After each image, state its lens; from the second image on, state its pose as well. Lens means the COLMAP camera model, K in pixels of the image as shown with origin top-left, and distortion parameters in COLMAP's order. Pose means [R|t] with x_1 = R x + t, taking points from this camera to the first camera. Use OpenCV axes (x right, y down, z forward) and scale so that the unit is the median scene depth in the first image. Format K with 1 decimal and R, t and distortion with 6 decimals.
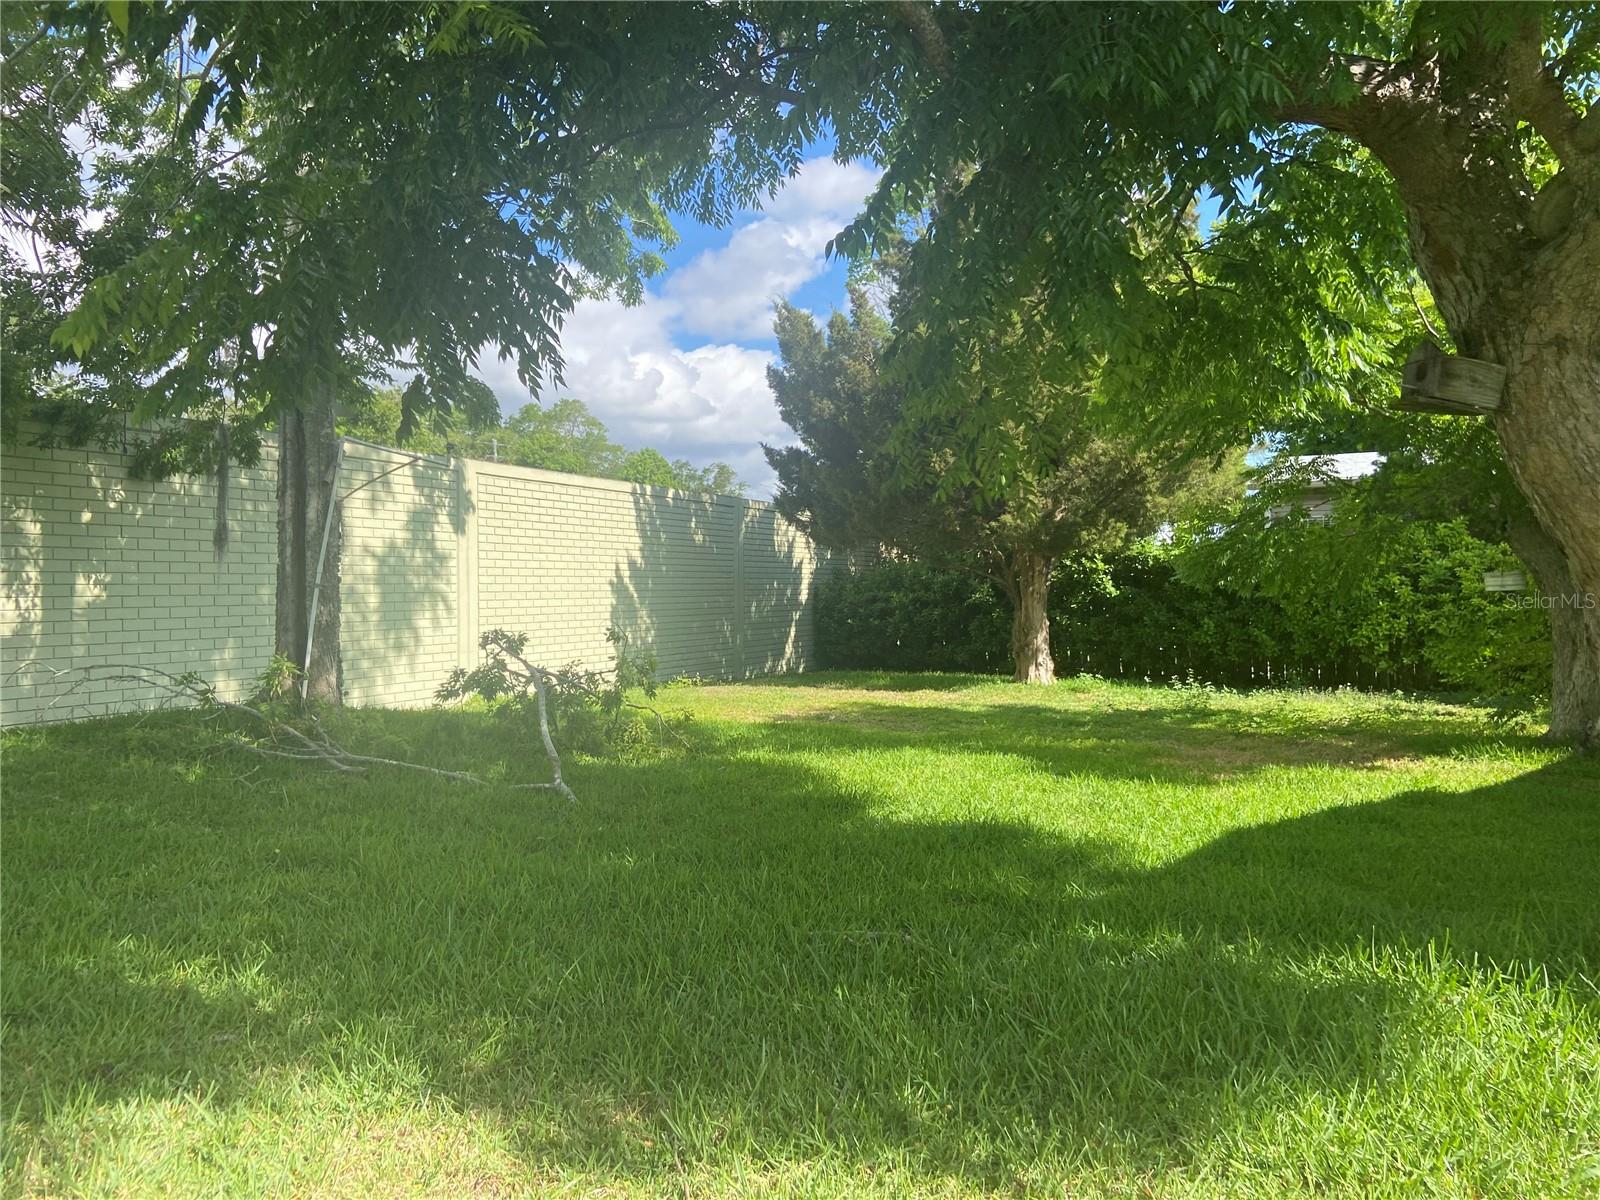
lens RADIAL K [[1210.9, 0, 784.8], [0, 1210.9, 586.9], [0, 0, 1]] dist [0.121300, -0.147218]
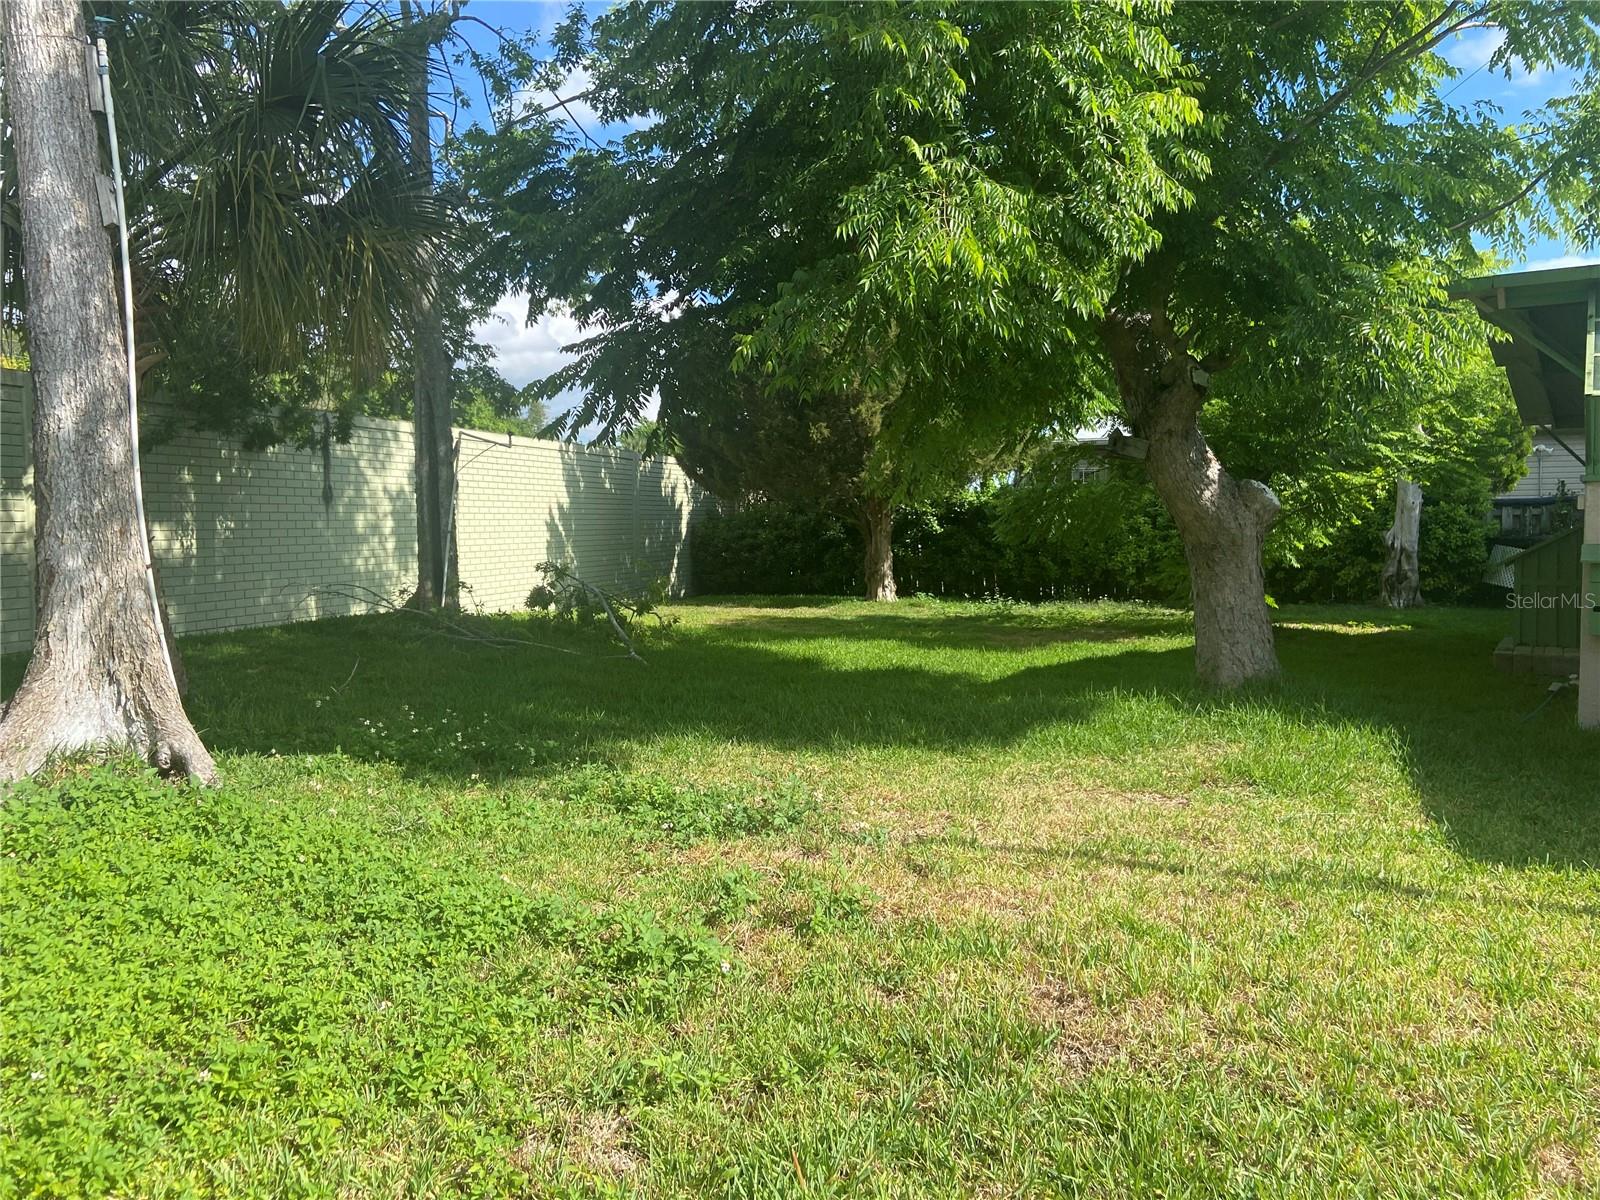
lens RADIAL K [[1210.9, 0, 784.8], [0, 1210.9, 586.9], [0, 0, 1]] dist [0.121300, -0.147218]
pose [[0.987588, -0.011259, 0.156665, -0.102173], [0.002698, 0.998496, 0.054750, -0.006798], [-0.157045, -0.053648, 0.986133, -0.261903]]
